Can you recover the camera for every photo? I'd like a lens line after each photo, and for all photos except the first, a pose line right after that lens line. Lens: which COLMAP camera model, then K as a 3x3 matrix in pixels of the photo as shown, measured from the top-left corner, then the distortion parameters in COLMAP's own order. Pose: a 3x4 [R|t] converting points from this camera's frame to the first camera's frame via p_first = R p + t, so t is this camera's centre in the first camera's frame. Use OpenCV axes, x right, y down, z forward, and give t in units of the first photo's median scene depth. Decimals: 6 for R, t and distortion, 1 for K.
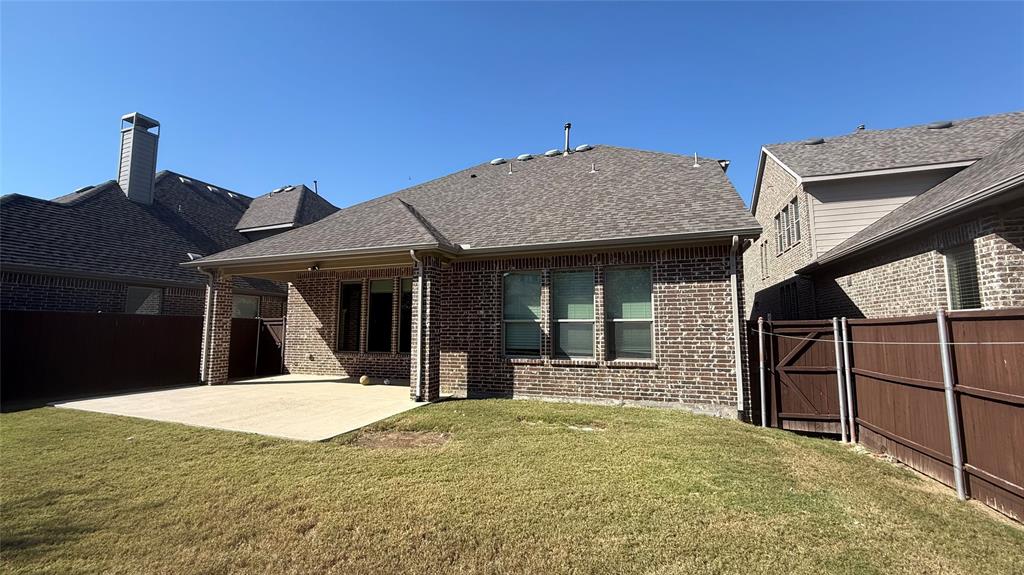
lens RADIAL K [[408.9, 0, 508.5], [0, 408.9, 289.4], [0, 0, 1]] dist [0.001142, -0.000586]
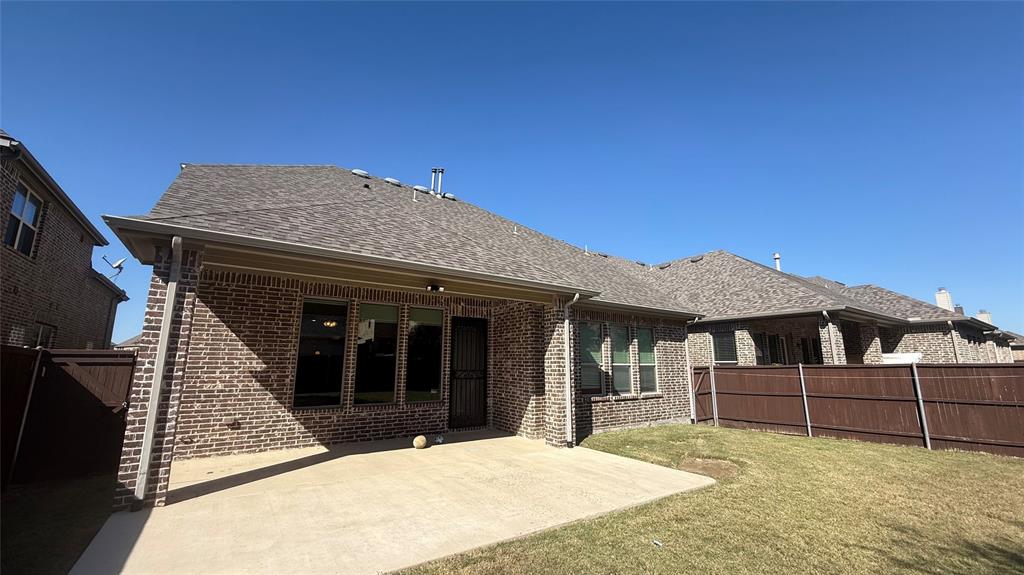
lens RADIAL K [[408.9, 0, 508.9], [0, 408.9, 288.6], [0, 0, 1]] dist [0.001142, -0.000586]
pose [[0.564959, 0.155630, 0.810309, -1.126264], [-0.082020, 0.987780, -0.132530, 0.039096], [-0.821033, 0.008413, 0.570819, 0.544335]]
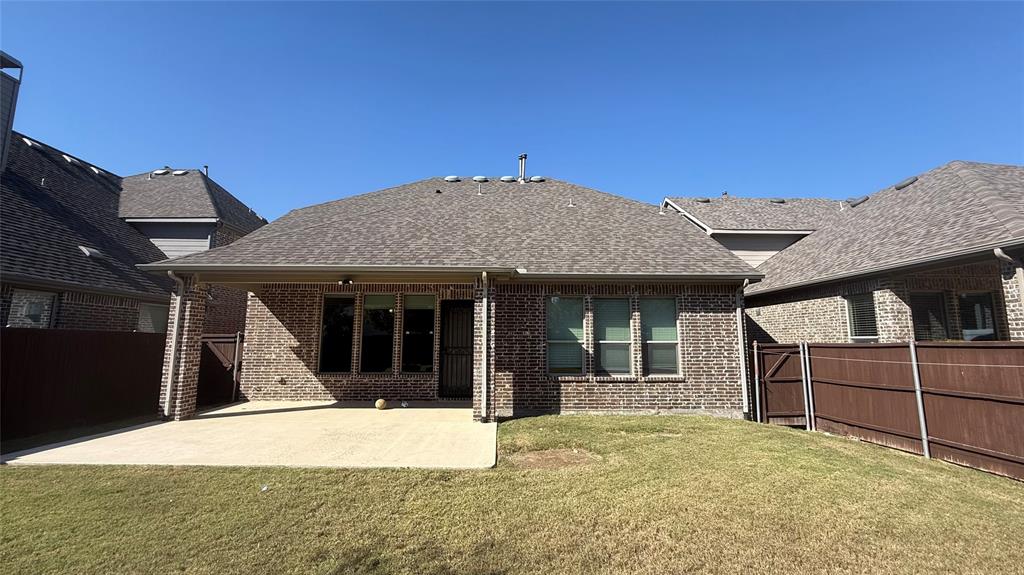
lens RADIAL K [[408.9, 0, 508.8], [0, 408.9, 289.6], [0, 0, 1]] dist [0.001142, -0.000586]
pose [[0.934733, 0.047473, 0.352165, -0.520175], [-0.036595, 0.998627, -0.037486, -0.016245], [-0.353461, 0.022152, 0.935187, 0.030523]]
